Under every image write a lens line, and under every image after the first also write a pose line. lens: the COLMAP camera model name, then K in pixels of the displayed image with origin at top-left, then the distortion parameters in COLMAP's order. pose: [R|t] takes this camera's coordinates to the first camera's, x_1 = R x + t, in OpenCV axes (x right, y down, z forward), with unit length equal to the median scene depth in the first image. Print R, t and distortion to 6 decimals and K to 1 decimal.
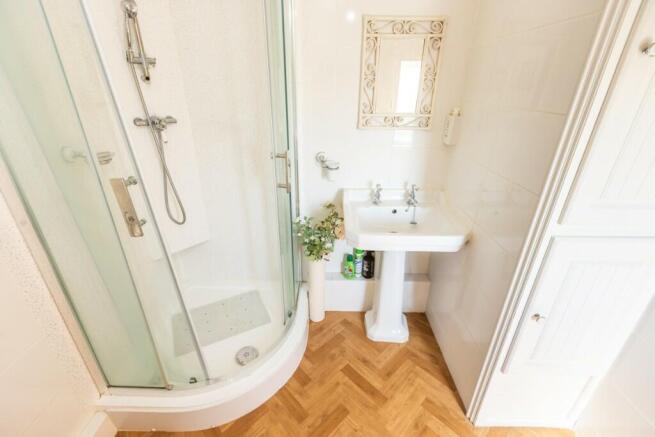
lens RADIAL K [[282.4, 0, 323.6], [0, 282.4, 219.8], [0, 0, 1]] dist [-0.002422, -0.000098]
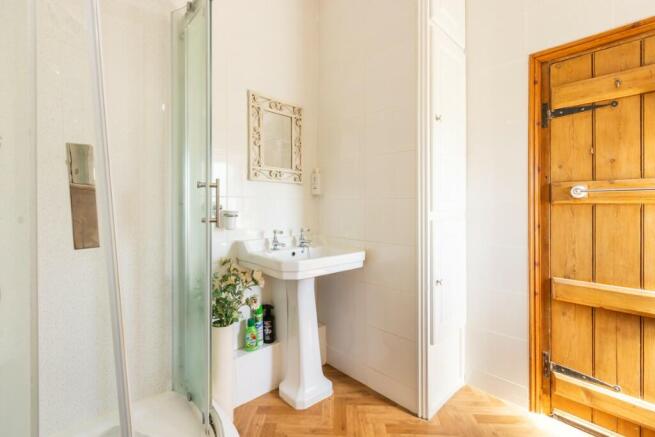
lens RADIAL K [[295.1, 0, 327.8], [0, 295.1, 205.5], [0, 0, 1]] dist [0.000624, 0.000228]
pose [[0.713027, -0.002458, 0.701132, -0.398502], [0.292015, 0.910177, -0.293778, 0.156128], [-0.637432, 0.414213, 0.649699, 0.132690]]
